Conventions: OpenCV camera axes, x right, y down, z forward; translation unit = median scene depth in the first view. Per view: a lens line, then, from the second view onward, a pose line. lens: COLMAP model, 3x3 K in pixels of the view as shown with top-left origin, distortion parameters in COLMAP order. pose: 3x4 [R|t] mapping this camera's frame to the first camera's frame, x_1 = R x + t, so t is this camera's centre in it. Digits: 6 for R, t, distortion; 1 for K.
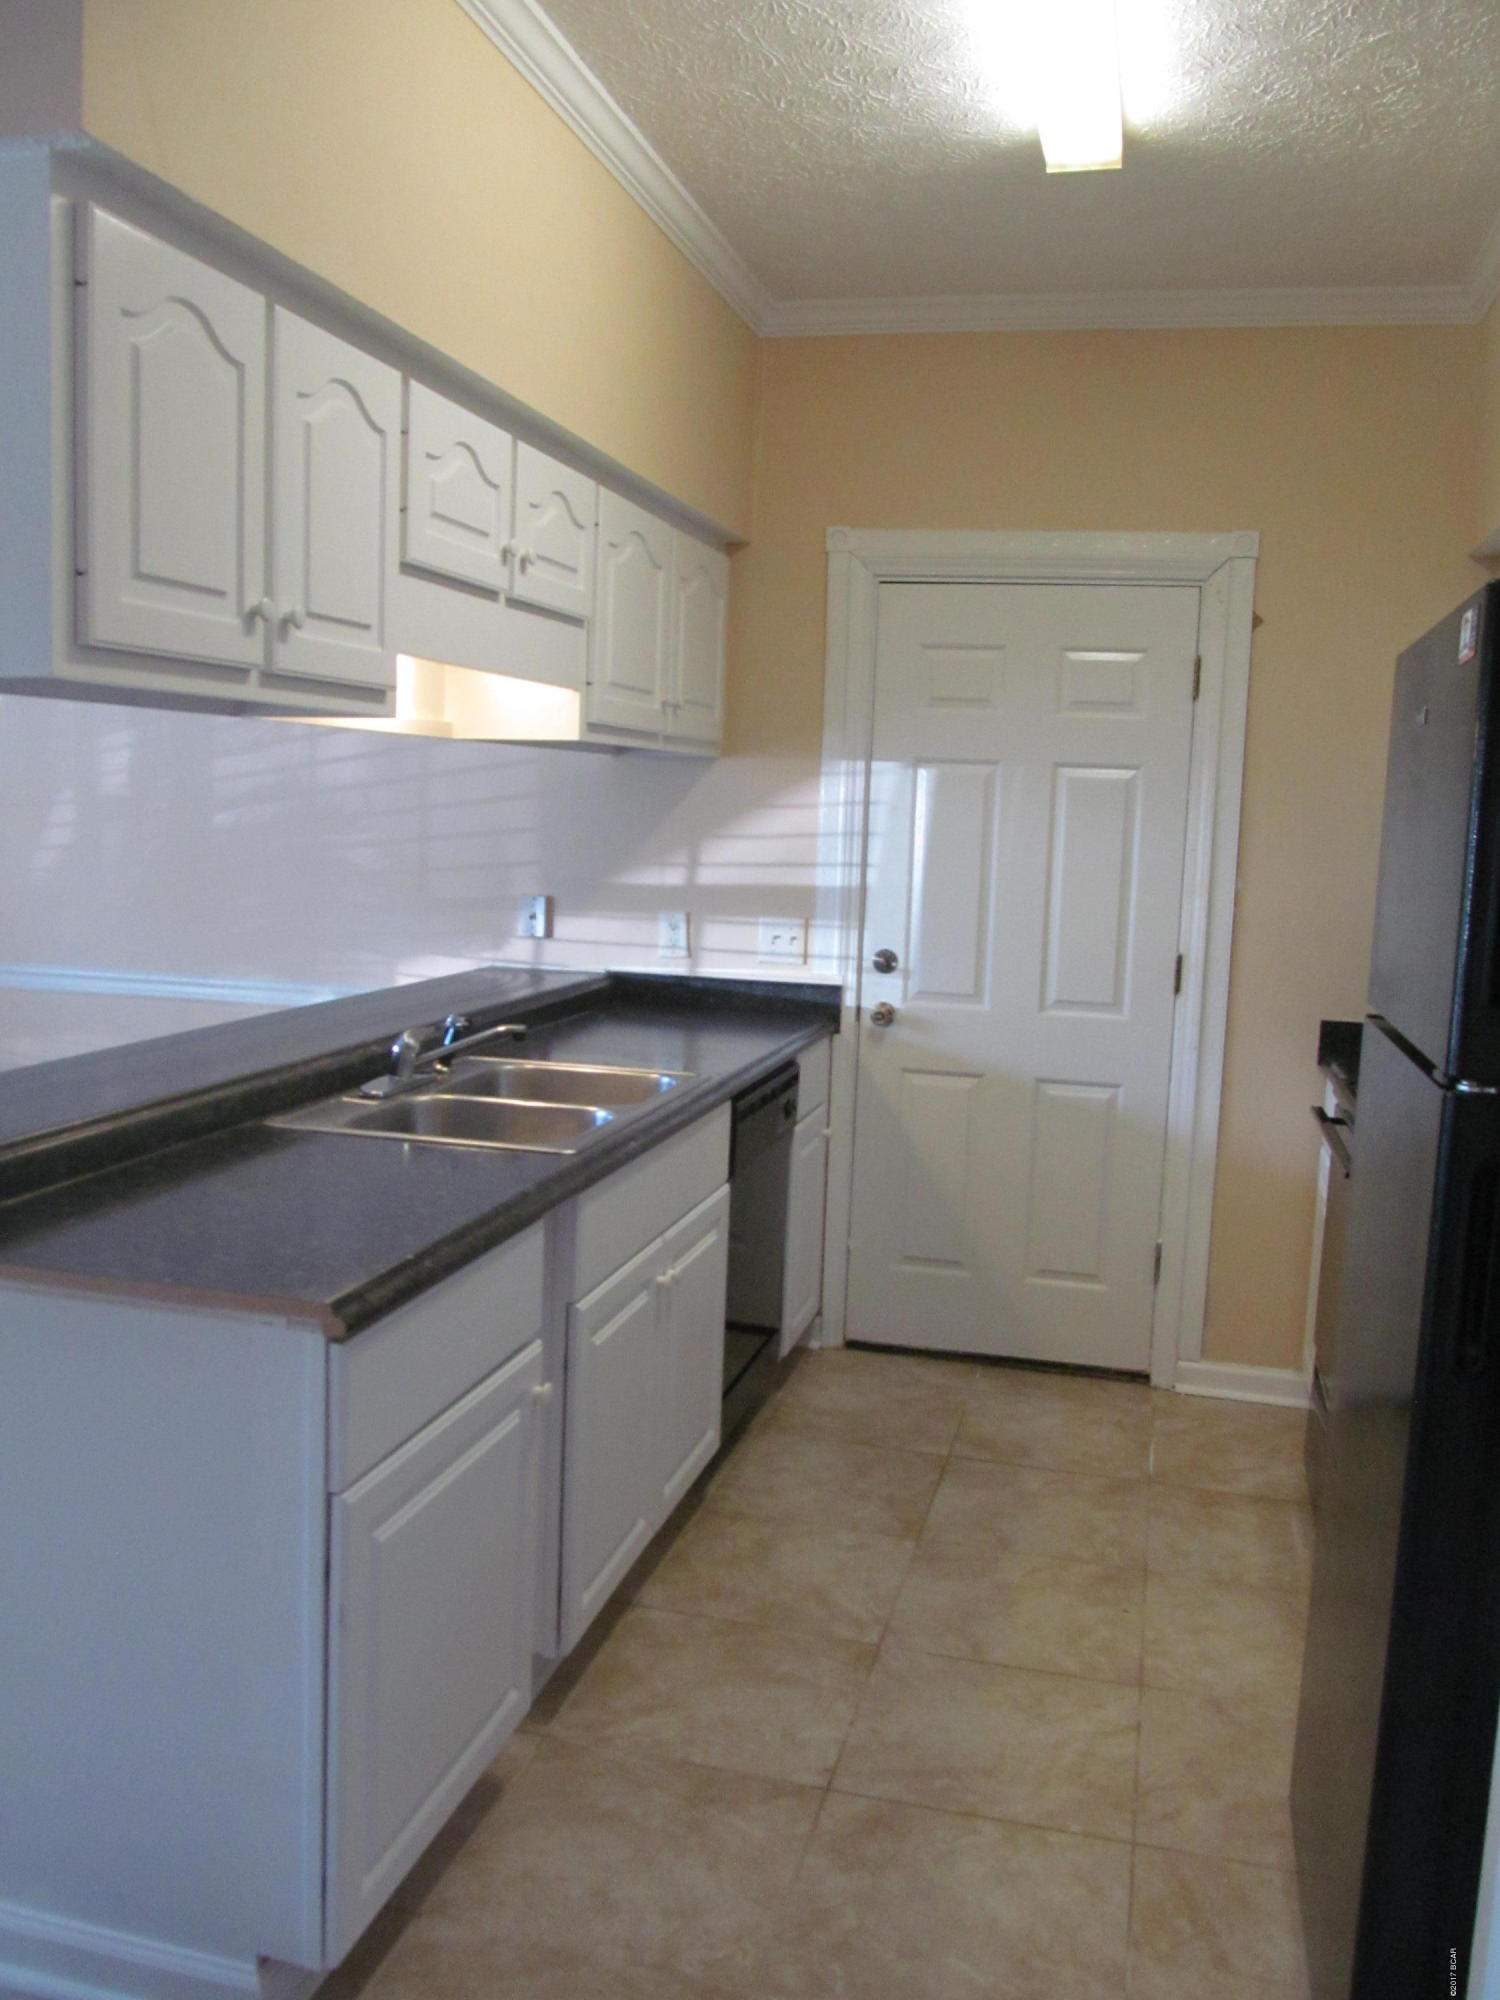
lens RADIAL K [[1646.9, 0, 754.2], [0, 1646.9, 995.8], [0, 0, 1]] dist [-0.050158, 0.011058]
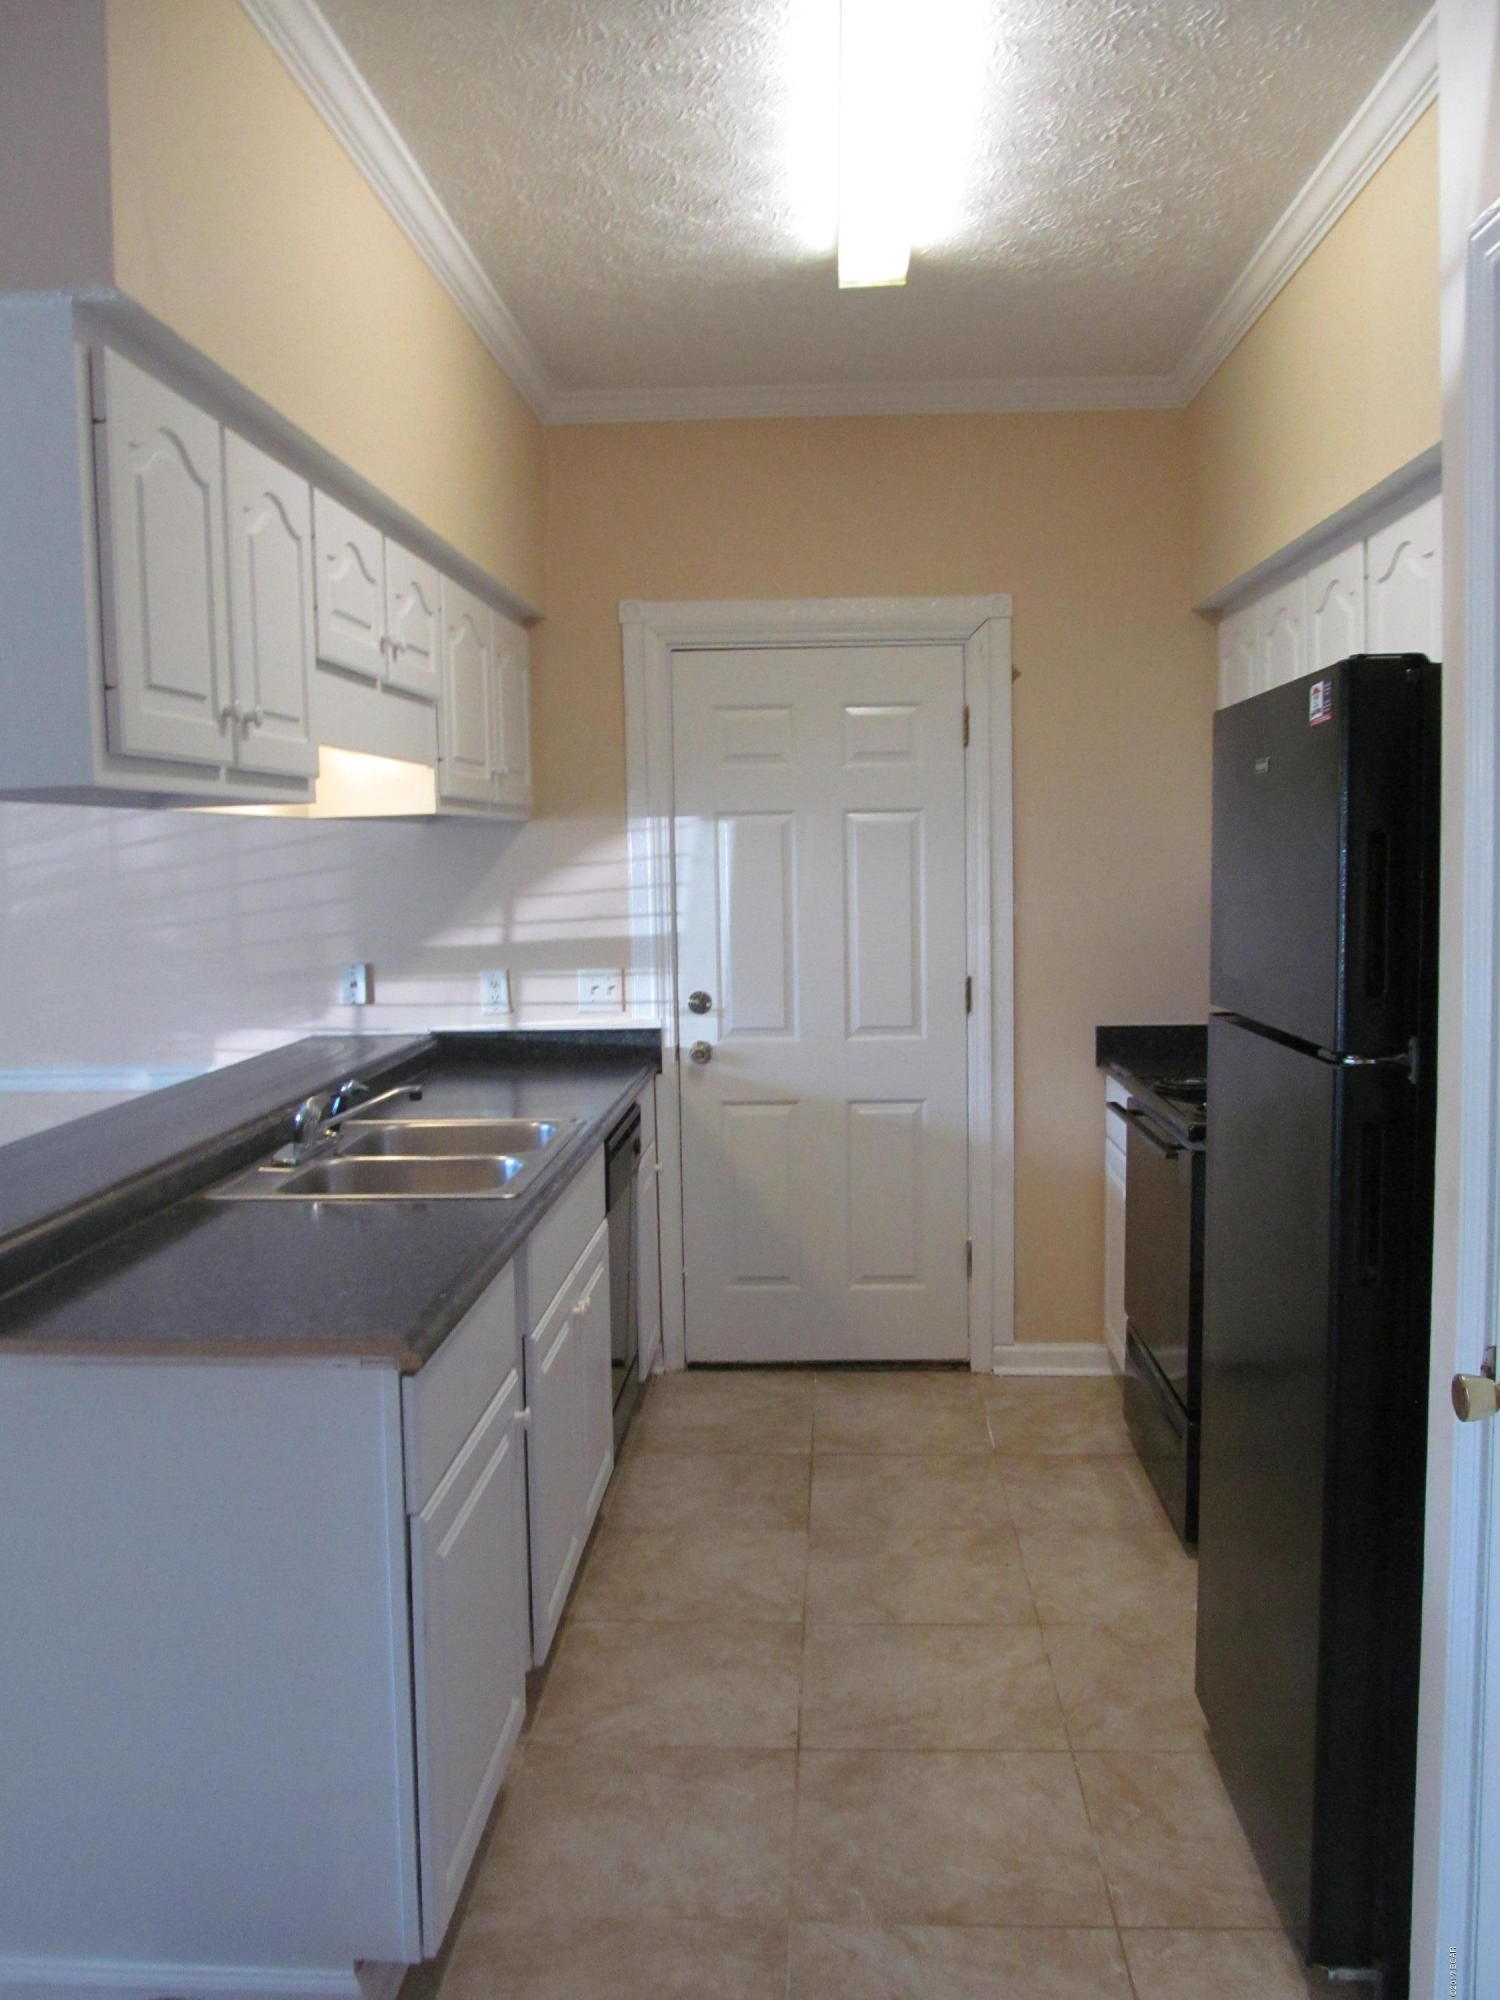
lens RADIAL K [[1645.6, 0, 750.0], [0, 1645.6, 1000.0], [0, 0, 1]] dist [-0.054951, 0.018164]
pose [[0.979176, -0.071453, 0.190026, -0.116428], [0.076183, 0.996937, -0.017694, -0.001597], [-0.188179, 0.031803, 0.981620, -0.068013]]
